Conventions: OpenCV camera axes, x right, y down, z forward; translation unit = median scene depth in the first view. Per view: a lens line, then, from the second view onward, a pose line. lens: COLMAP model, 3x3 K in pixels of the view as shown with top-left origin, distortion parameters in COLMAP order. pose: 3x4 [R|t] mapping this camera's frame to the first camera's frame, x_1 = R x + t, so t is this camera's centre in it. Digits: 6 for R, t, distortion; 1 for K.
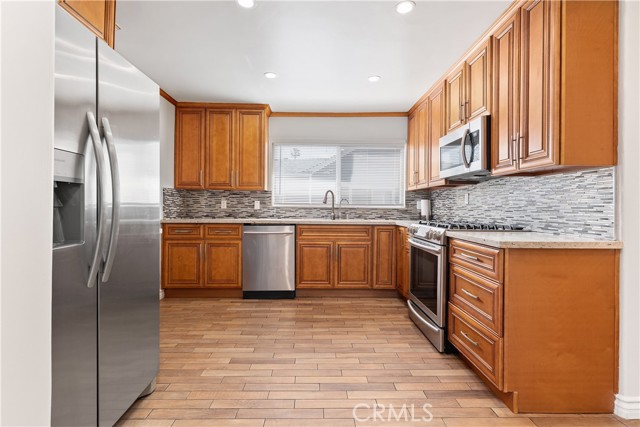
lens RADIAL K [[298.1, 0, 322.9], [0, 298.1, 207.9], [0, 0, 1]] dist [-0.002654, -0.000217]
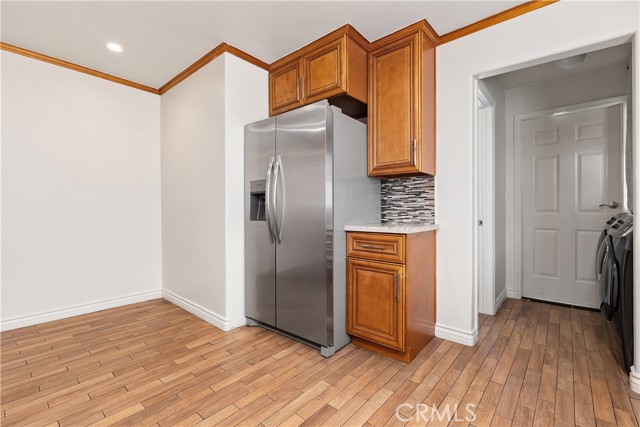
lens RADIAL K [[282.6, 0, 323.7], [0, 282.6, 211.0], [0, 0, 1]] dist [-0.010156, 0.001112]
pose [[-0.661168, -0.004507, -0.750224, 0.154372], [-0.012825, 0.999904, 0.005295, 0.010405], [0.750128, 0.013122, -0.661162, 0.936629]]
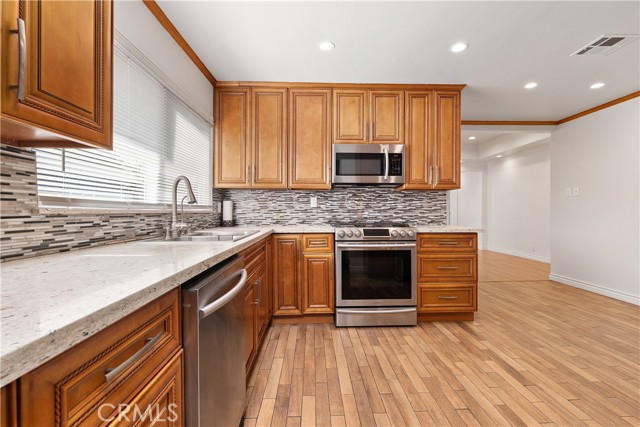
lens RADIAL K [[282.6, 0, 320.9], [0, 282.6, 212.1], [0, 0, 1]] dist [-0.010156, 0.001112]
pose [[-0.004612, -0.012542, 0.999911, -0.539663], [0.003371, 0.999915, 0.012558, -0.007486], [-0.999984, 0.003428, -0.004569, 0.959534]]
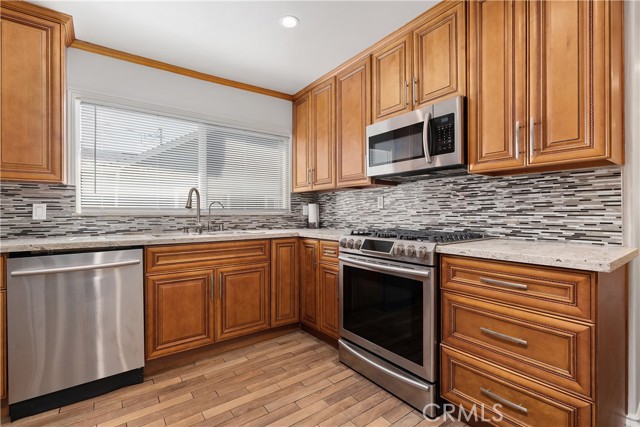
lens RADIAL K [[288.6, 0, 322.4], [0, 288.6, 213.6], [0, 0, 1]] dist [-0.004272, -0.000541]
pose [[0.815204, -0.012093, 0.579048, -0.140760], [0.012075, 0.999920, 0.003883, -0.003240], [-0.579048, 0.003827, 0.815284, 0.403886]]
